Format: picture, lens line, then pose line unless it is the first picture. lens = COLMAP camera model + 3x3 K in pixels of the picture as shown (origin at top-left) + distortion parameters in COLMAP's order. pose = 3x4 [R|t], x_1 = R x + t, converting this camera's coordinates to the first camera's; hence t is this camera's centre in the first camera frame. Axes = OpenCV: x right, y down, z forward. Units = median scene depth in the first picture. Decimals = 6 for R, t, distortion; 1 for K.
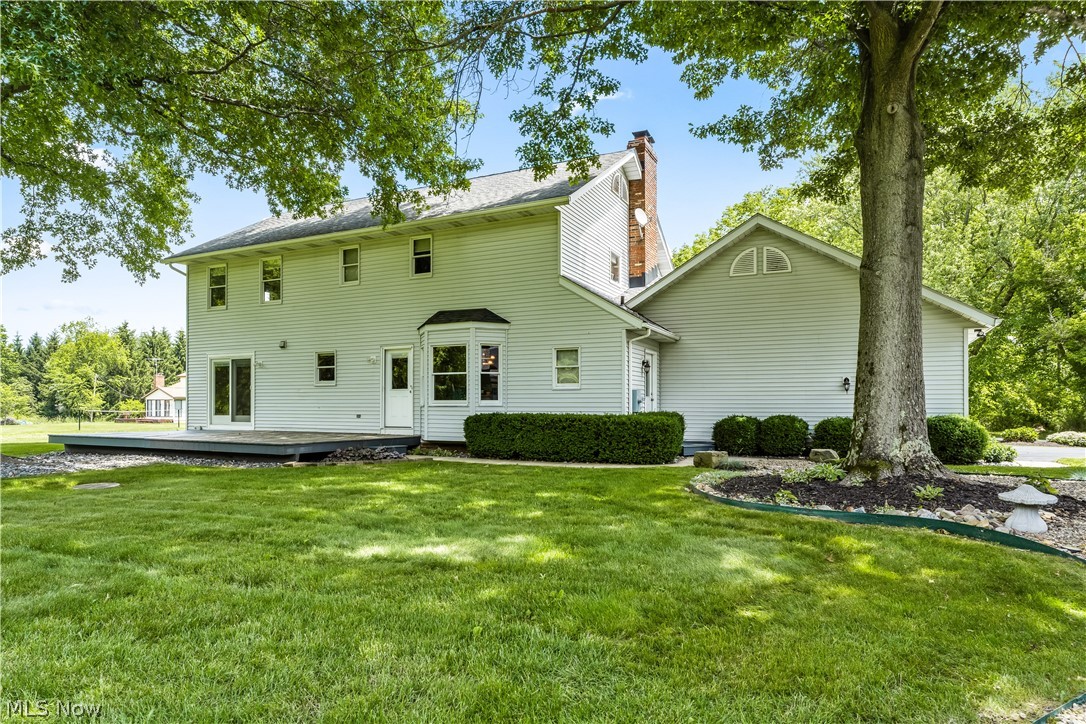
lens RADIAL K [[663.3, 0, 539.1], [0, 663.3, 402.7], [0, 0, 1]] dist [0.001672, -0.001003]
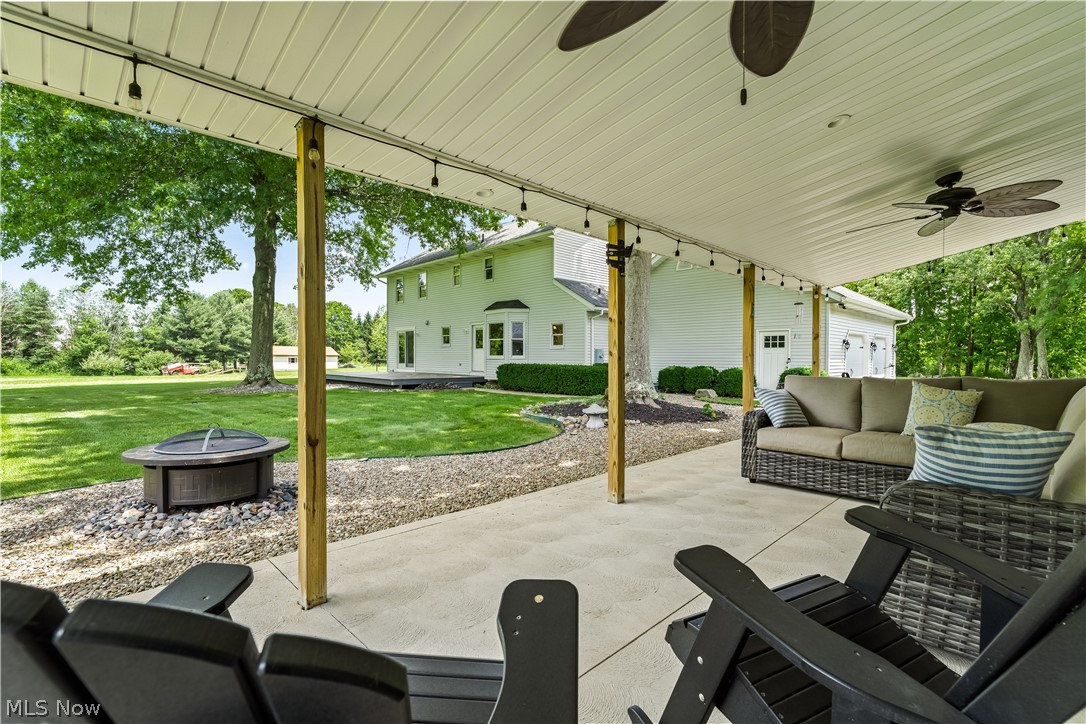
lens RADIAL K [[512.9, 0, 543.6], [0, 512.9, 360.7], [0, 0, 1]] dist [-0.000321, -0.000192]
pose [[0.938399, 0.004326, -0.345527, 0.404606], [0.000468, 0.999905, 0.013790, -0.008256], [0.345554, -0.013102, 0.938308, -0.165961]]
